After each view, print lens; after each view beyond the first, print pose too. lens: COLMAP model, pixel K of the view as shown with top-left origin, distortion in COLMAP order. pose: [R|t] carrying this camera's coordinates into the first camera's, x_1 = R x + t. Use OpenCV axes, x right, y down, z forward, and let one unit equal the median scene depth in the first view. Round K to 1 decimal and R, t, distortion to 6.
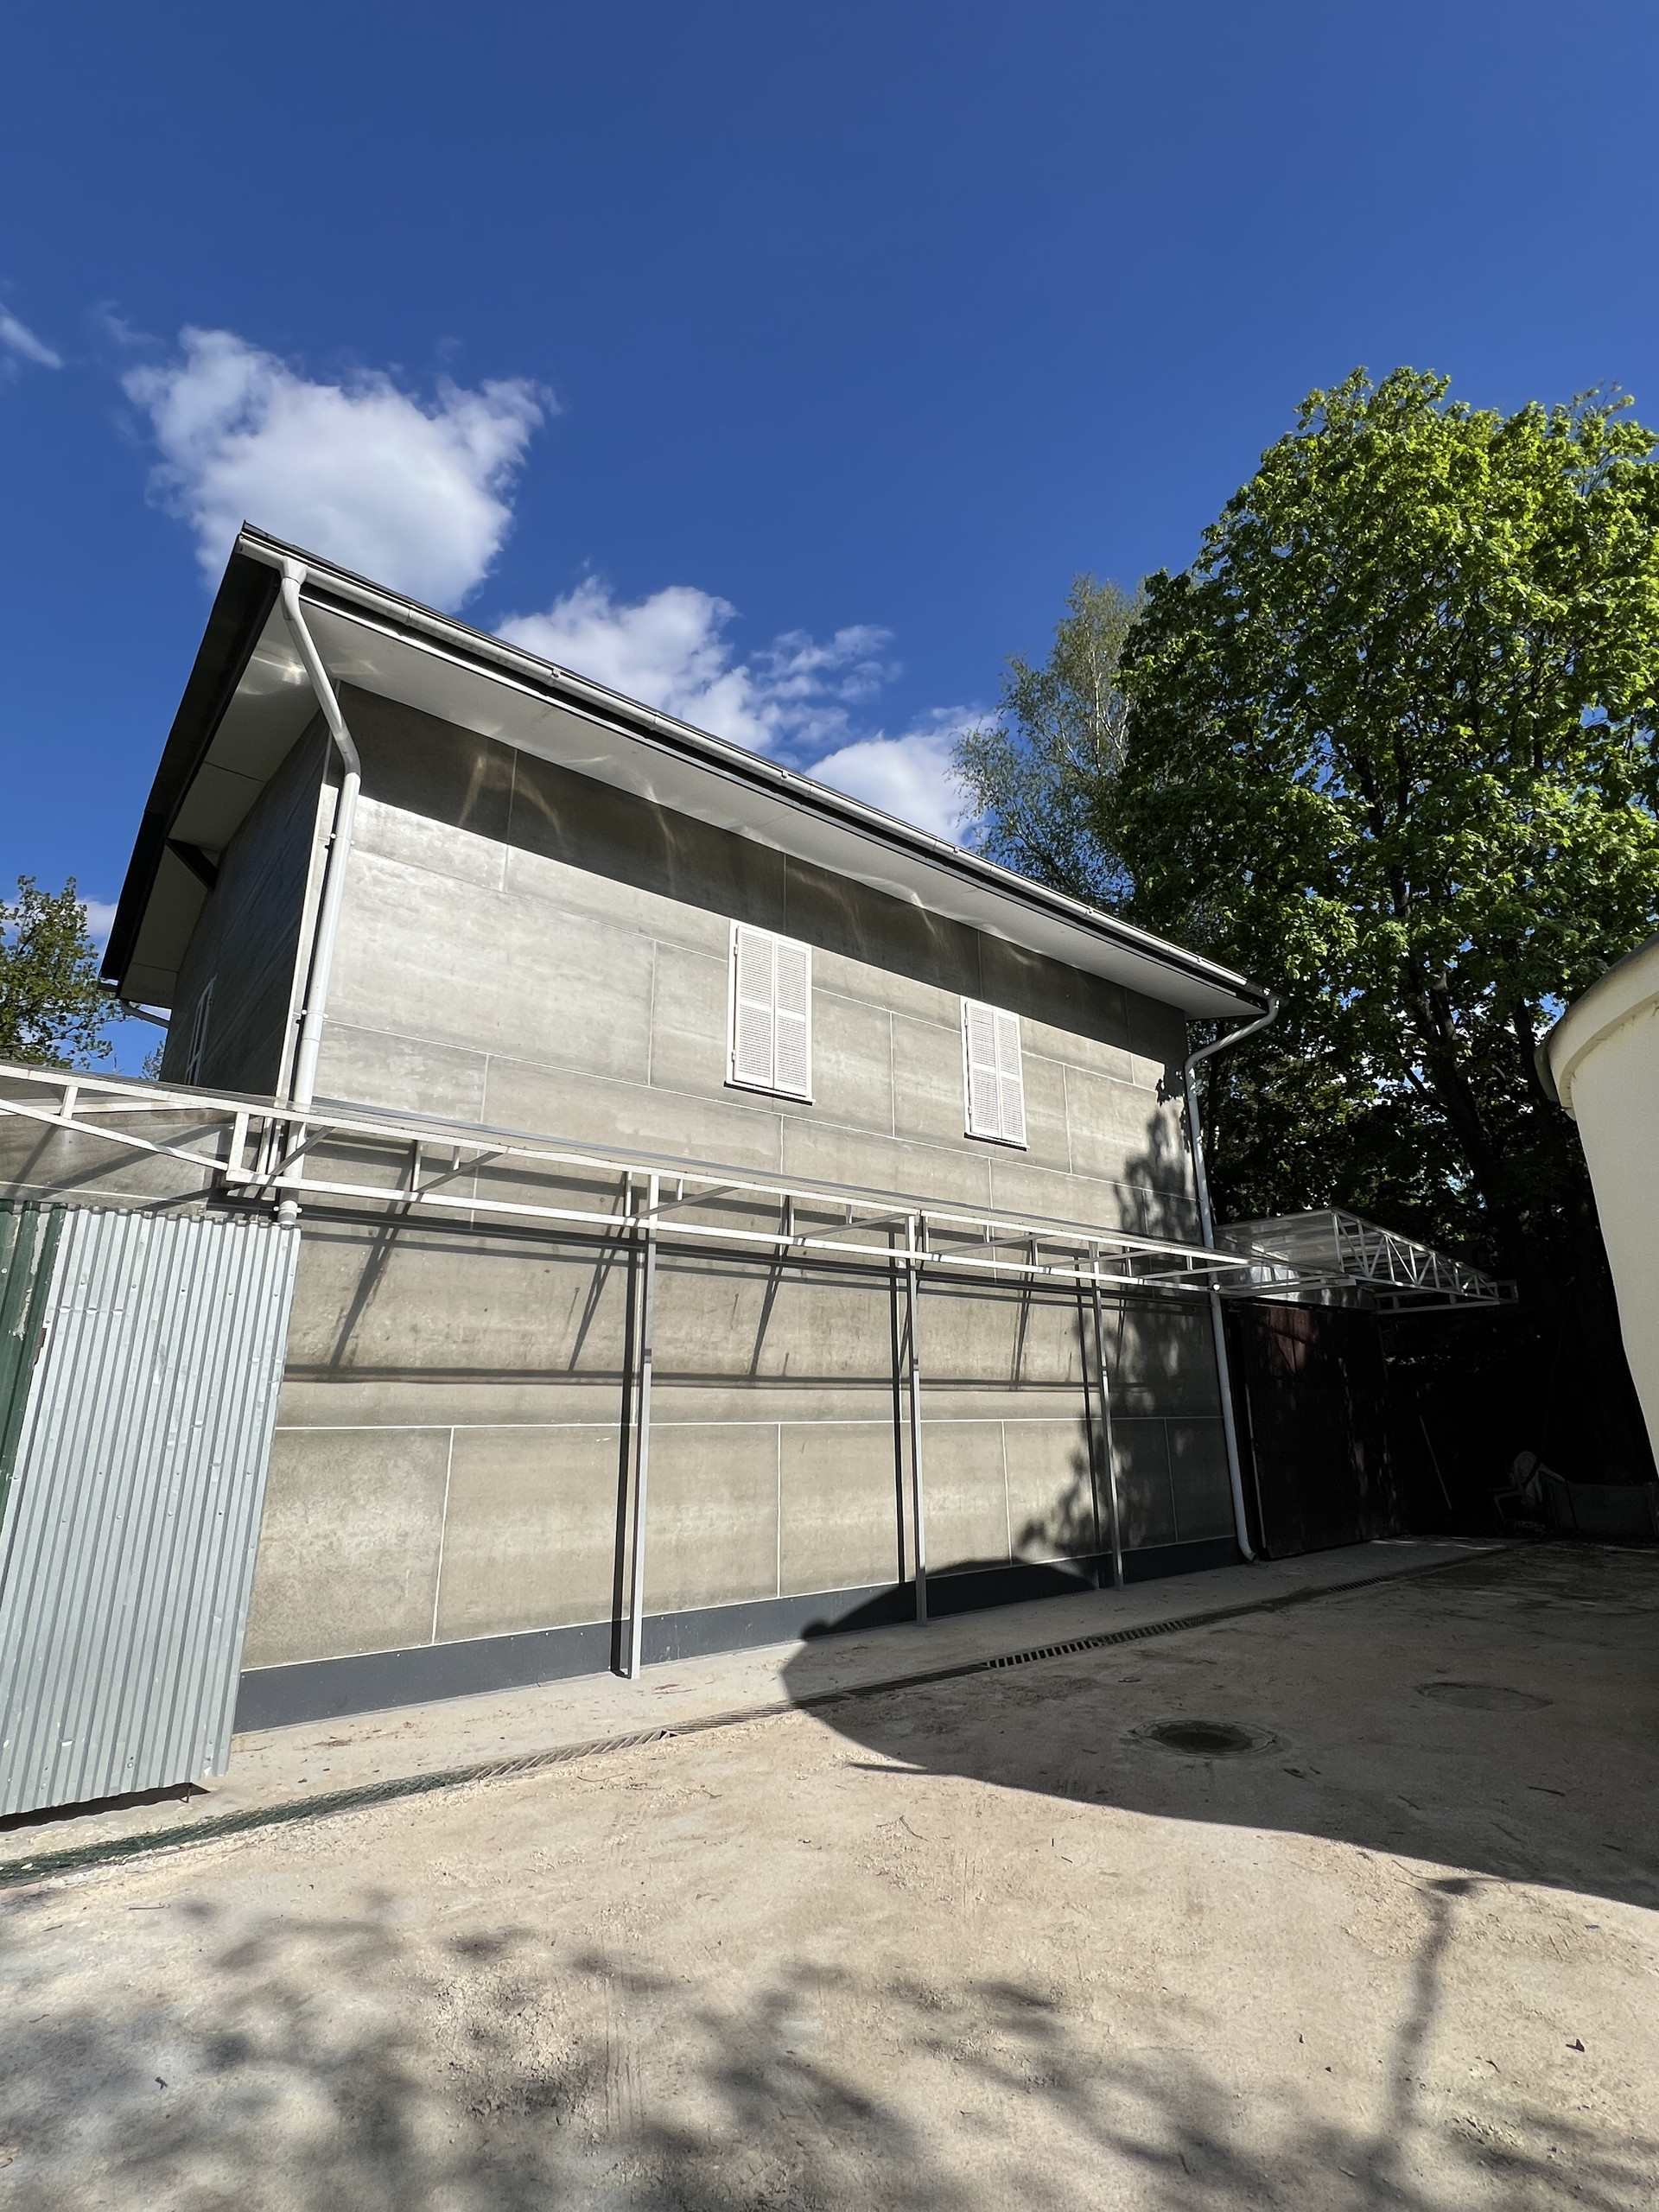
lens RADIAL K [[1019.7, 0, 825.2], [0, 1019.7, 1100.7], [0, 0, 1]] dist [-0.000879, -0.000037]
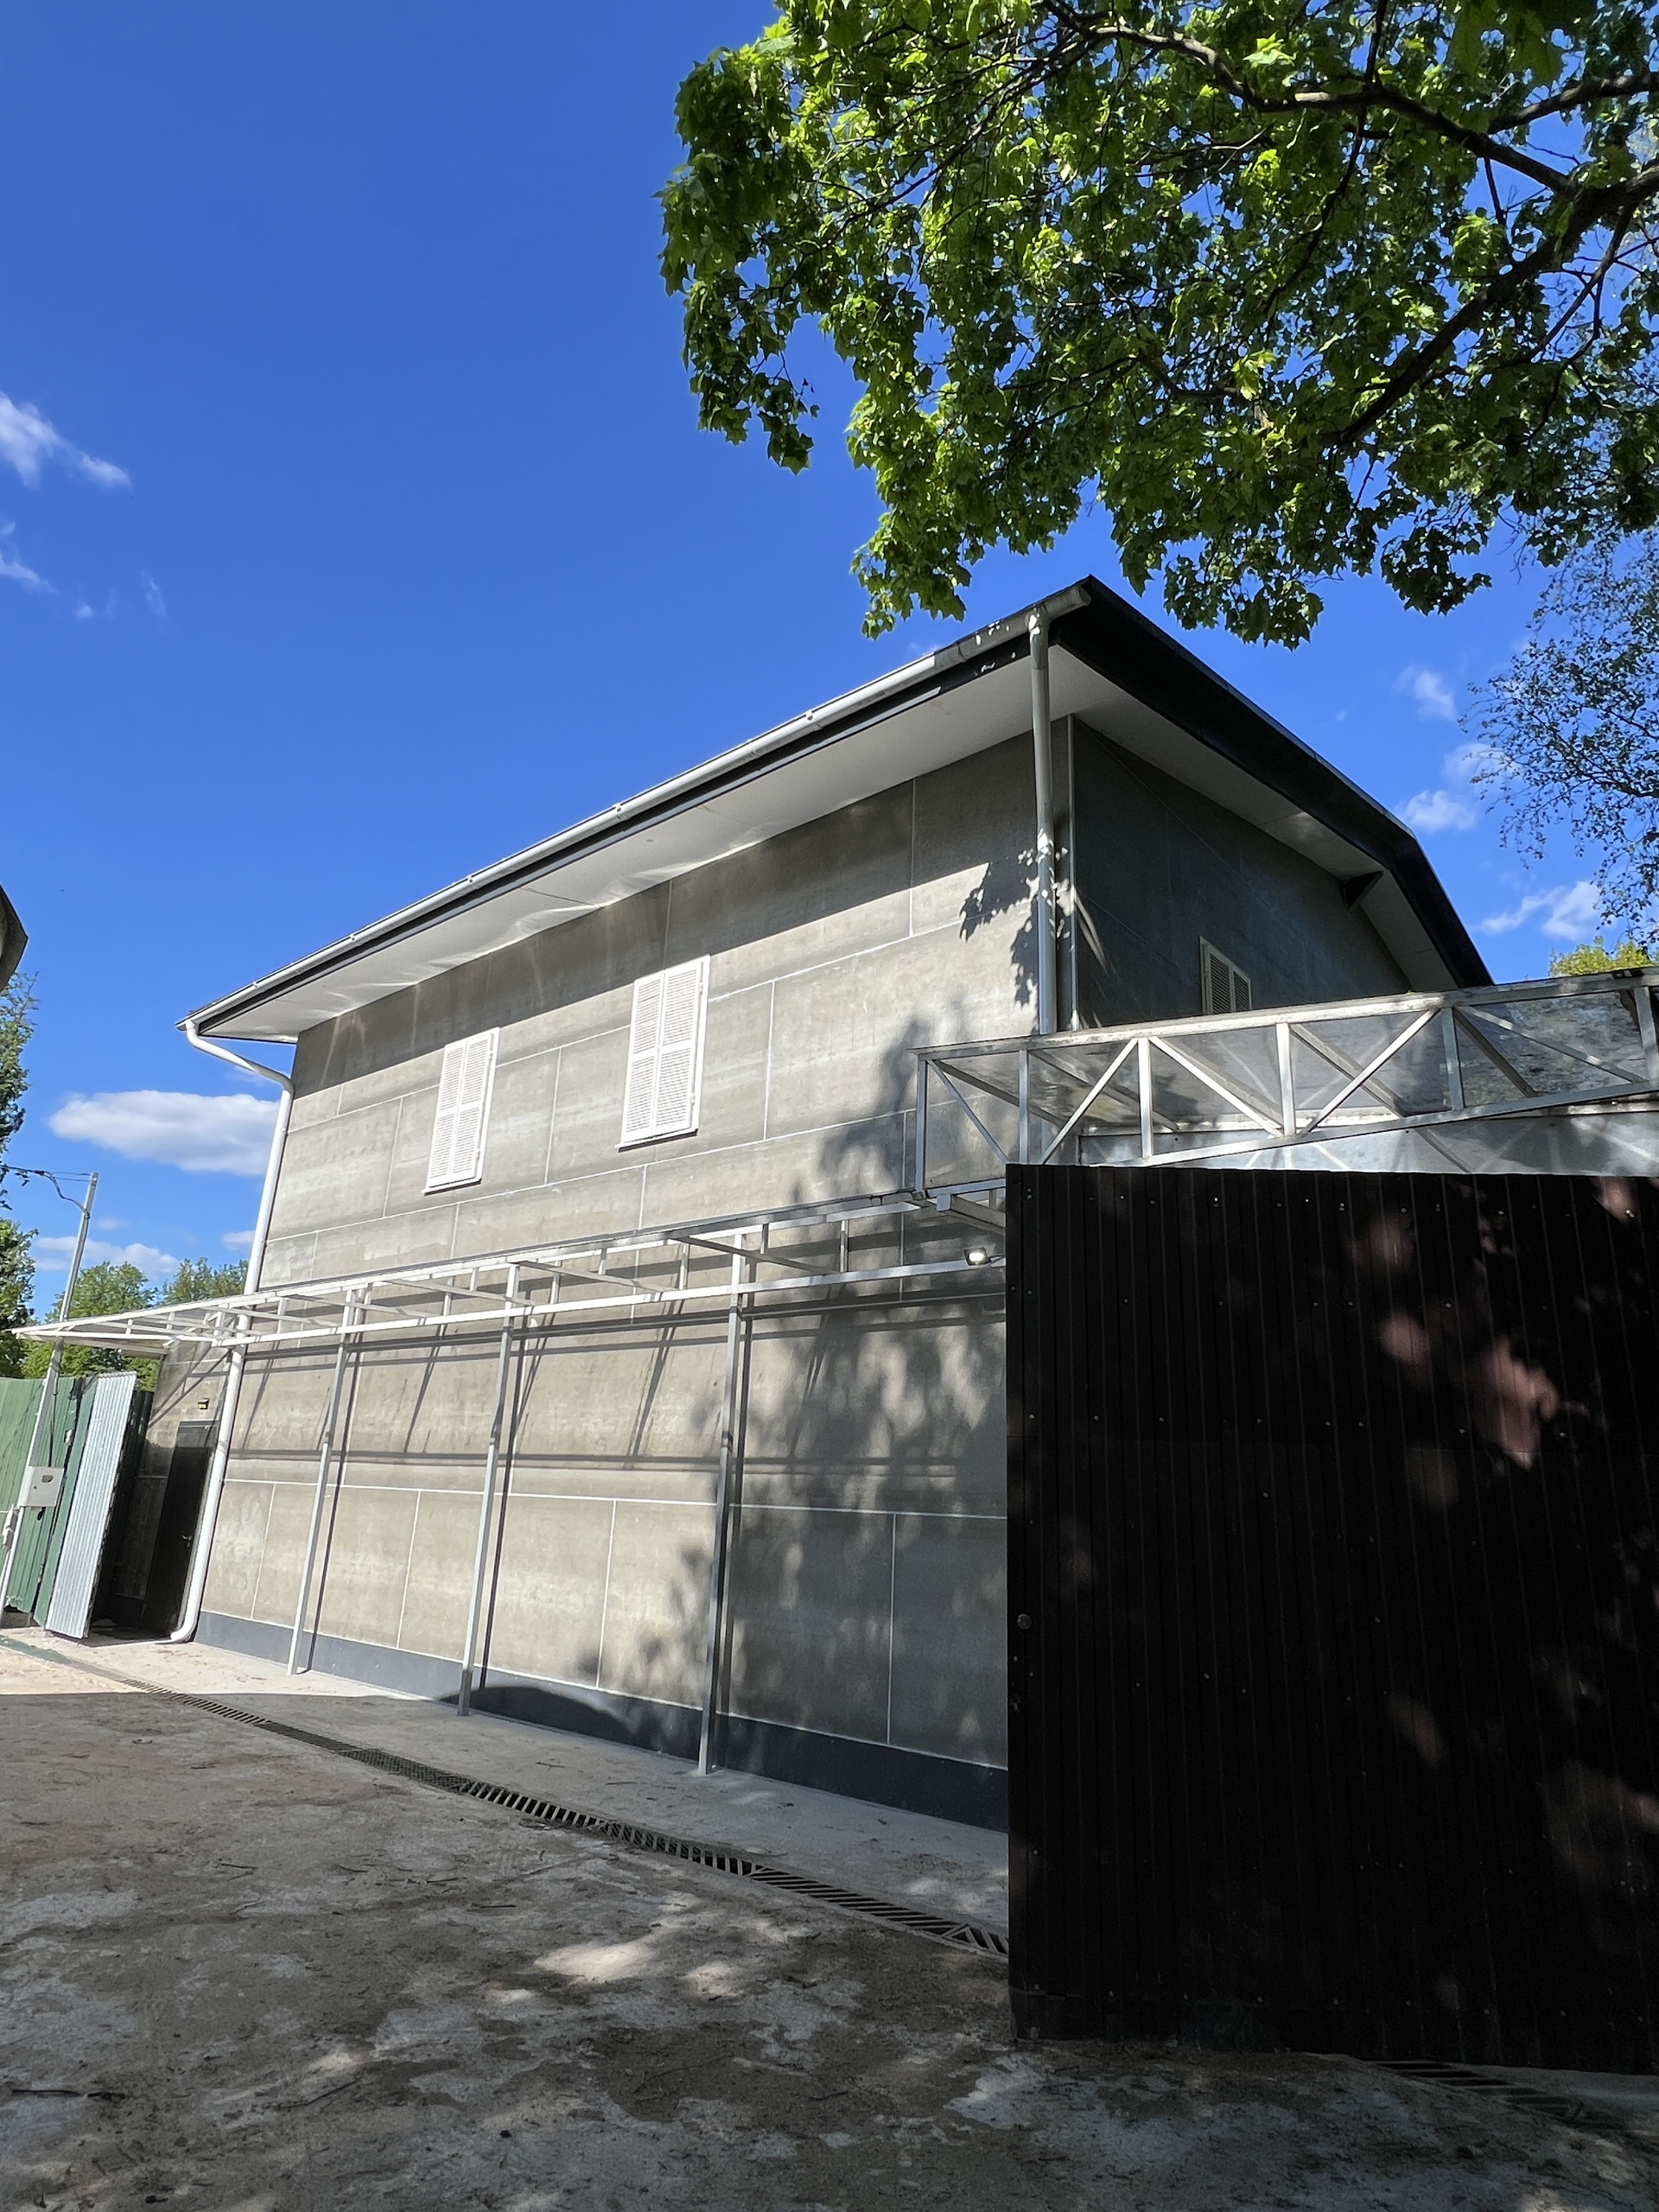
lens RADIAL K [[1231.1, 0, 829.2], [0, 1231.1, 1112.2], [0, 0, 1]] dist [-0.003651, 0.002793]
pose [[0.208401, -0.268389, -0.940498, 1.235075], [0.260710, 0.942062, -0.211066, 0.287972], [0.942655, -0.201210, 0.266299, 1.009657]]
